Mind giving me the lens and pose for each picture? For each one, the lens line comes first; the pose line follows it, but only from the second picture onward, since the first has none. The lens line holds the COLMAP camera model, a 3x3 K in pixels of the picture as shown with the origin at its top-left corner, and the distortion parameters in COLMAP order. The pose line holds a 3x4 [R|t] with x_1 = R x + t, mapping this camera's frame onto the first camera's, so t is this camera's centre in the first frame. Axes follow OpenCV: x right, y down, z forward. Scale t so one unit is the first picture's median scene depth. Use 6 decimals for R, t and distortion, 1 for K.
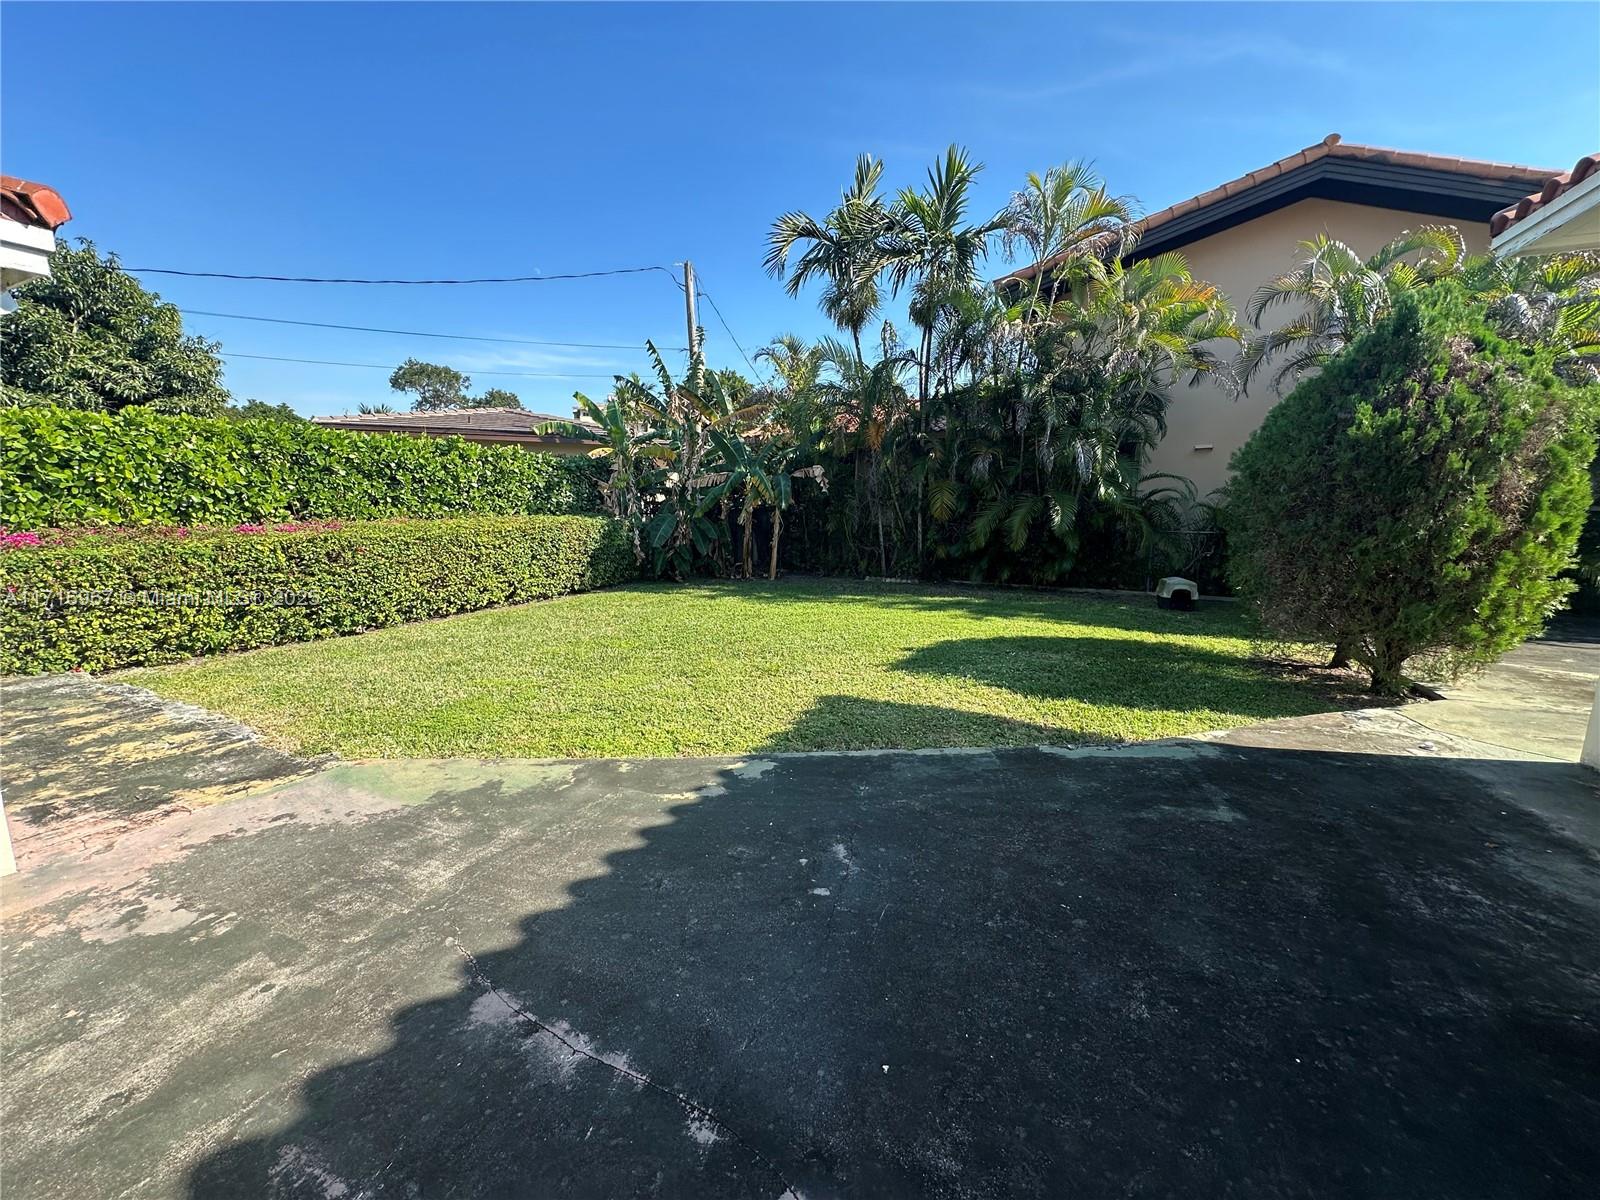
lens RADIAL K [[637.0, 0, 800.4], [0, 637.0, 602.9], [0, 0, 1]] dist [-0.000262, -0.000100]
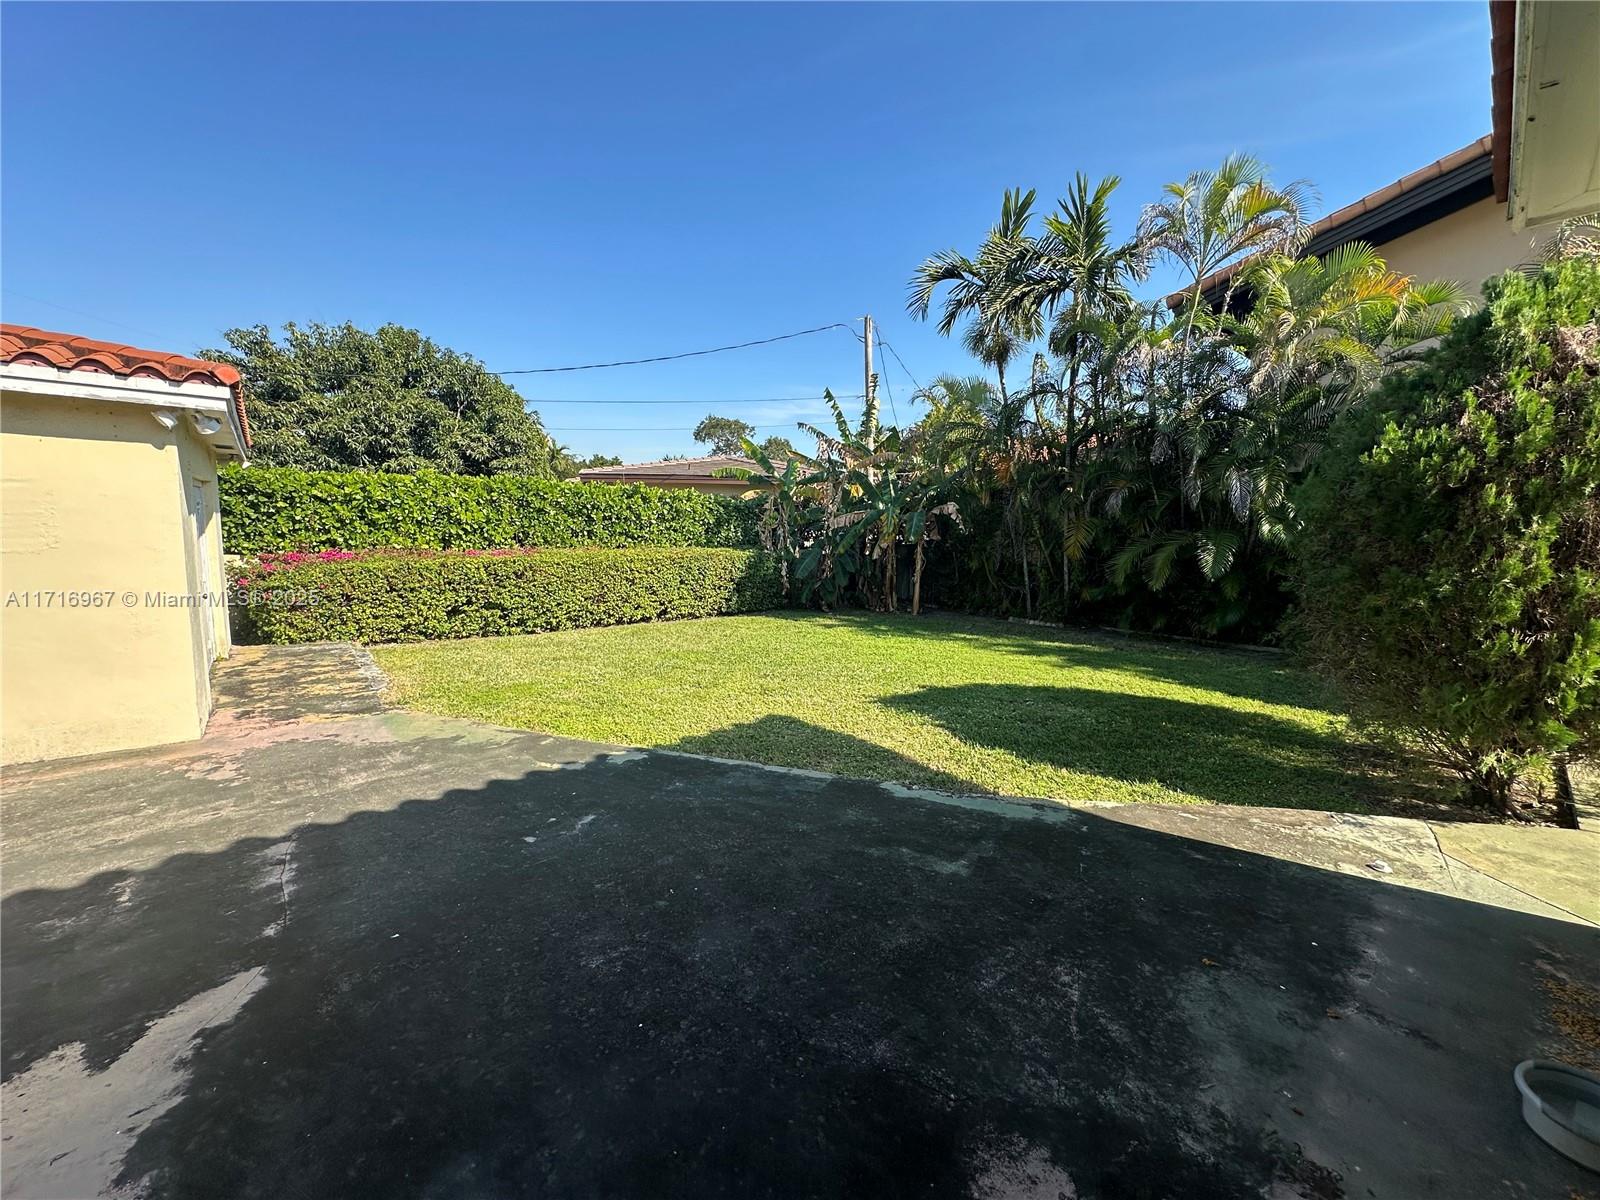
lens RADIAL K [[637.0, 0, 800.4], [0, 637.0, 602.9], [0, 0, 1]] dist [-0.000262, -0.000100]
pose [[0.915534, 0.052585, -0.398789, 0.253833], [-0.073984, 0.996518, -0.038447, -0.003486], [0.395378, 0.064703, 0.916237, 0.001362]]
